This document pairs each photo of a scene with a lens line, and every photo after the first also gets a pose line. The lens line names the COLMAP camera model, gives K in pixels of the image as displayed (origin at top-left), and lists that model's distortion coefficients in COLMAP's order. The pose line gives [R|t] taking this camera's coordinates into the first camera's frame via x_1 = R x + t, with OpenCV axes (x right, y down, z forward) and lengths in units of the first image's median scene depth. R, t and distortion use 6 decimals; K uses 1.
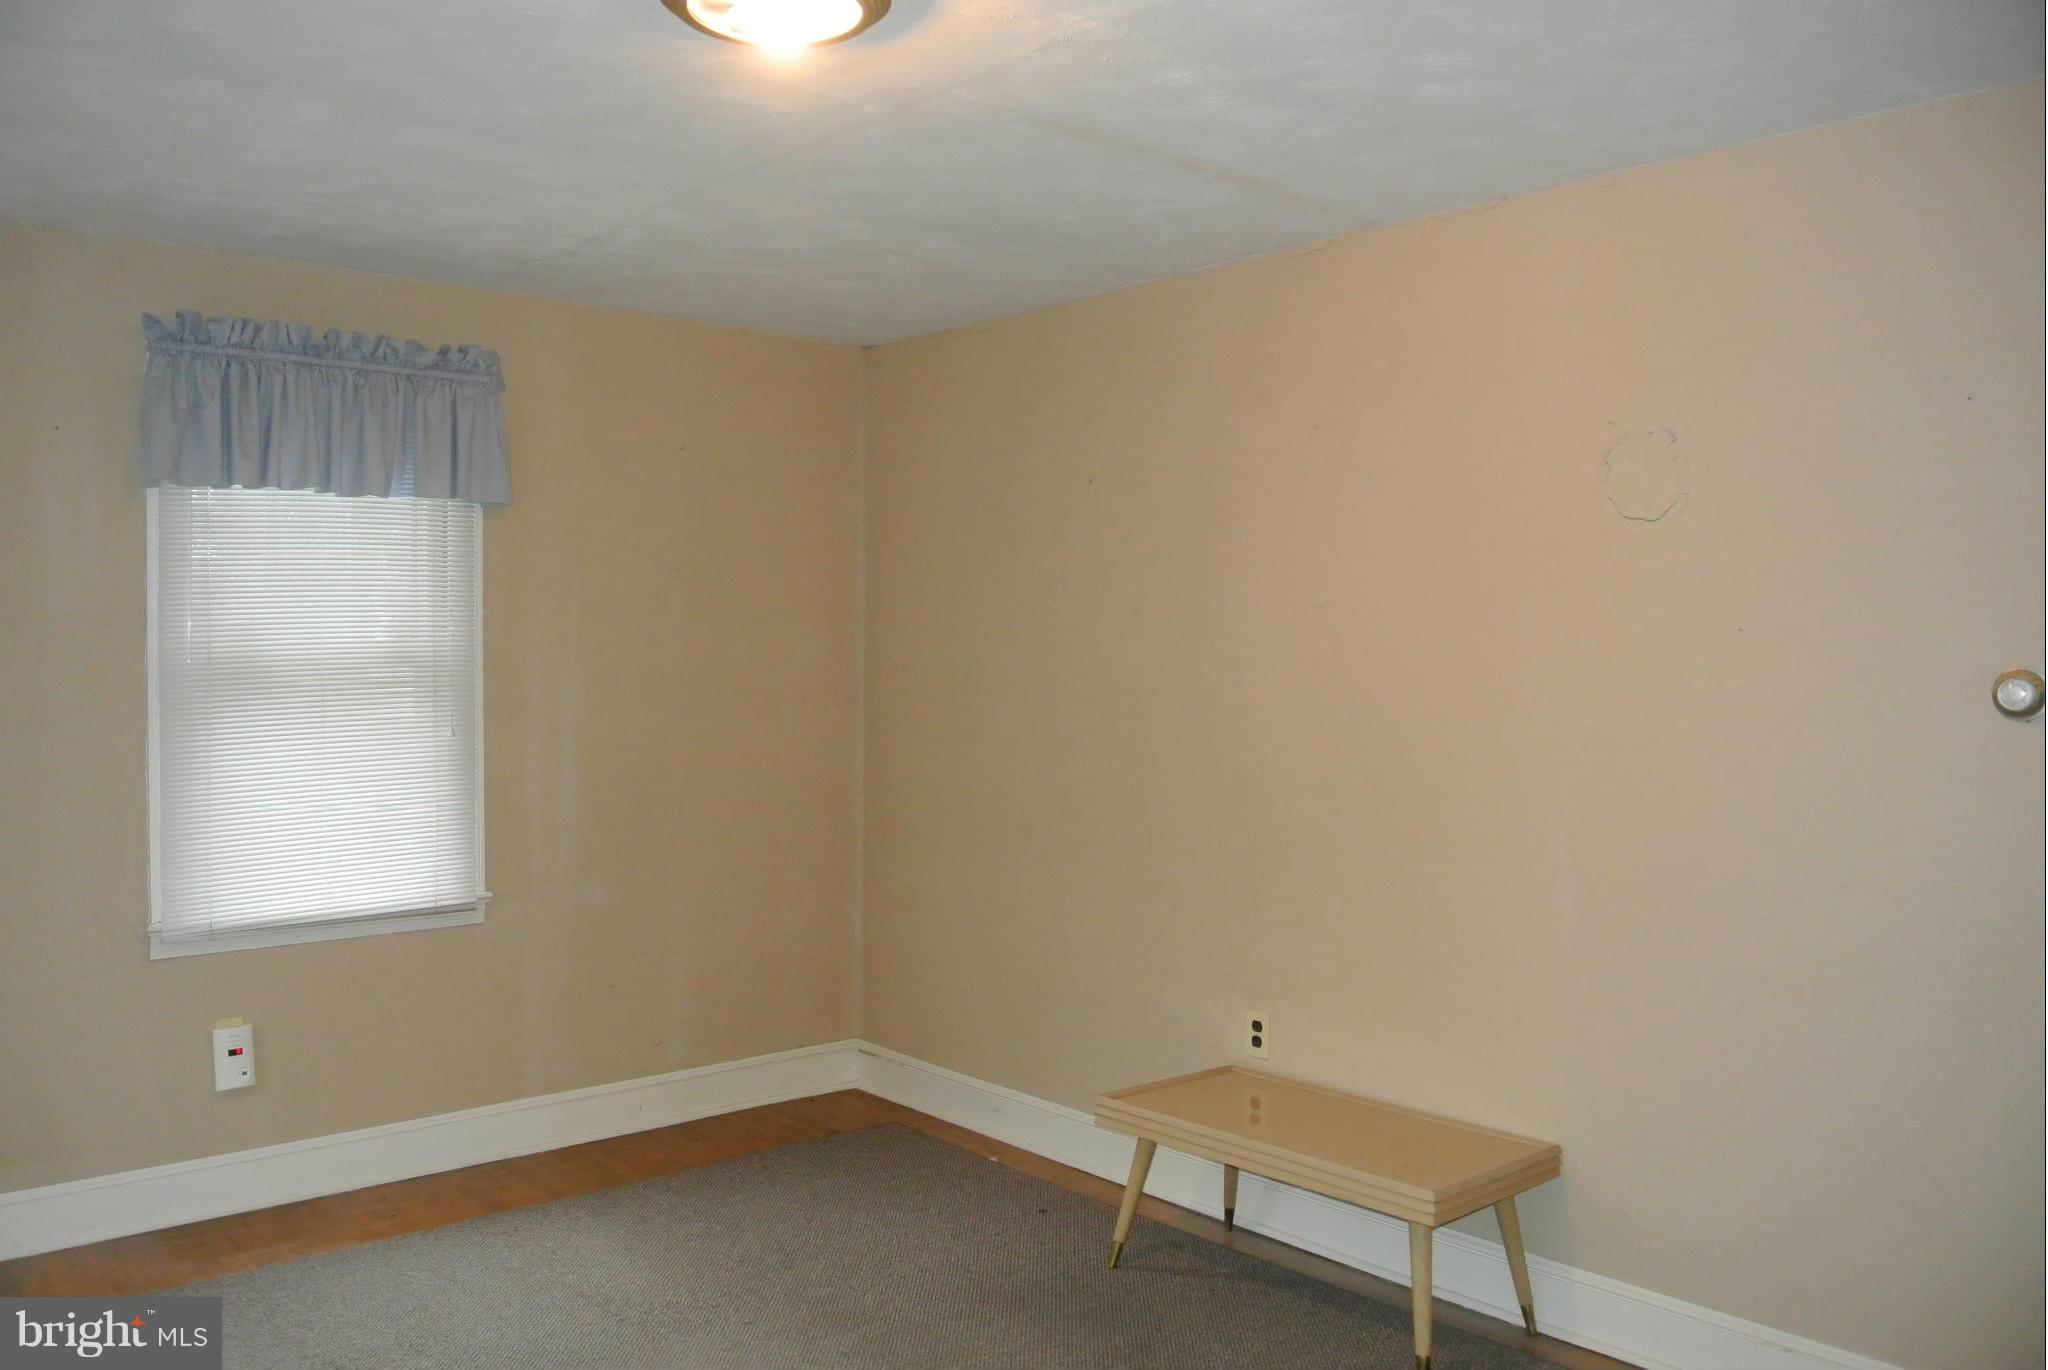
lens RADIAL K [[1621.6, 0, 1025.9], [0, 1621.6, 686.4], [0, 0, 1]] dist [-0.016930, -0.002661]
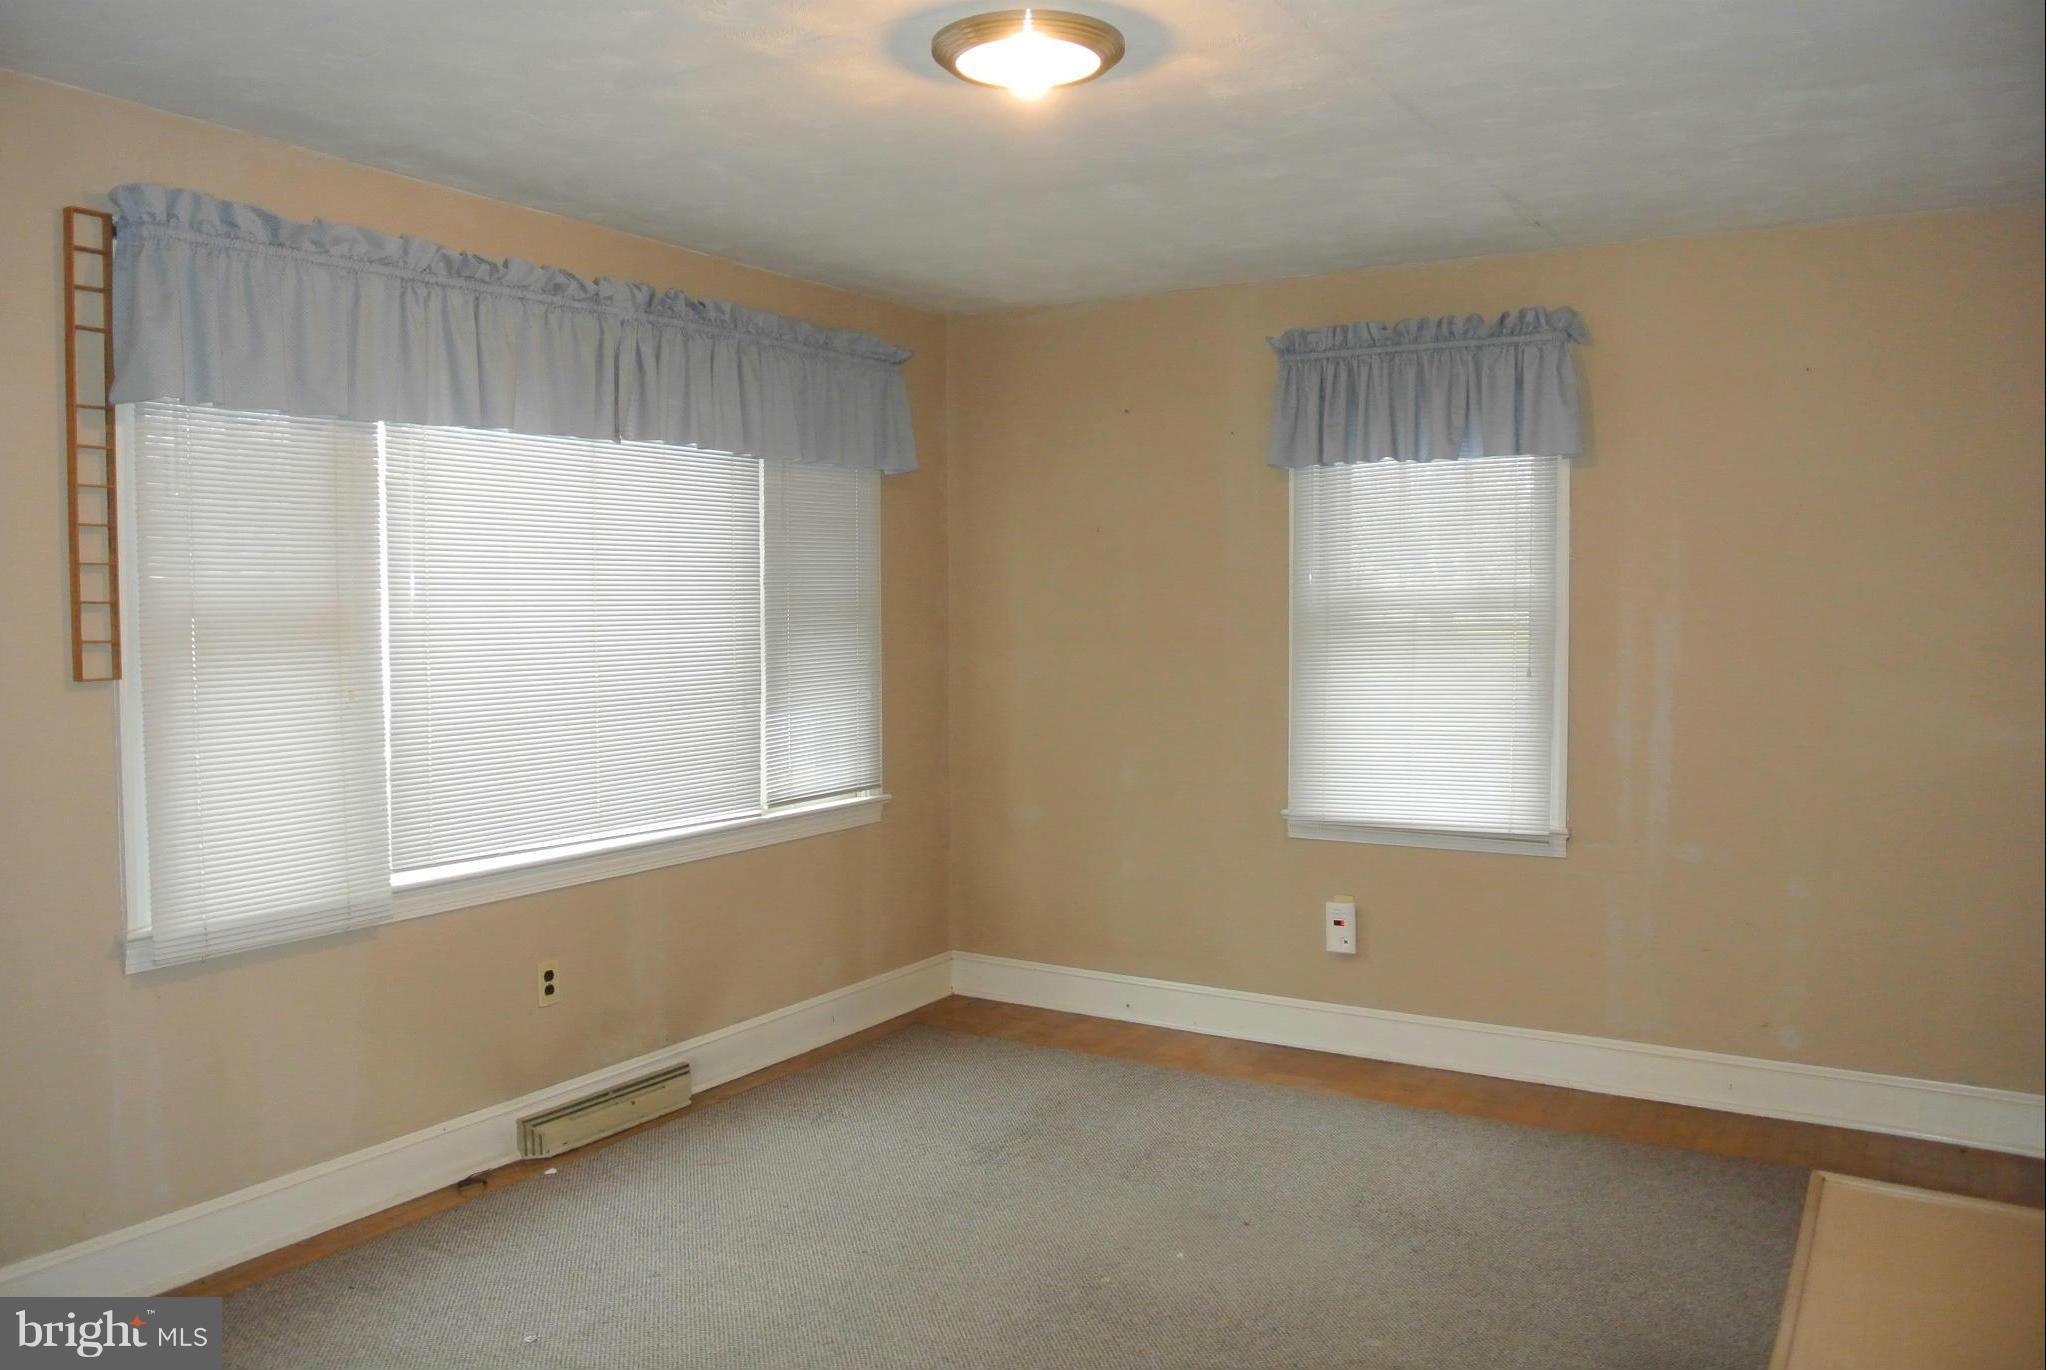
lens RADIAL K [[1621.6, 0, 1025.3], [0, 1621.6, 681.0], [0, 0, 1]] dist [-0.016930, -0.002661]
pose [[0.320321, 0.041448, -0.946402, 0.572639], [-0.021385, 0.999104, 0.036518, 0.001710], [0.947068, 0.008541, 0.320920, 0.357601]]
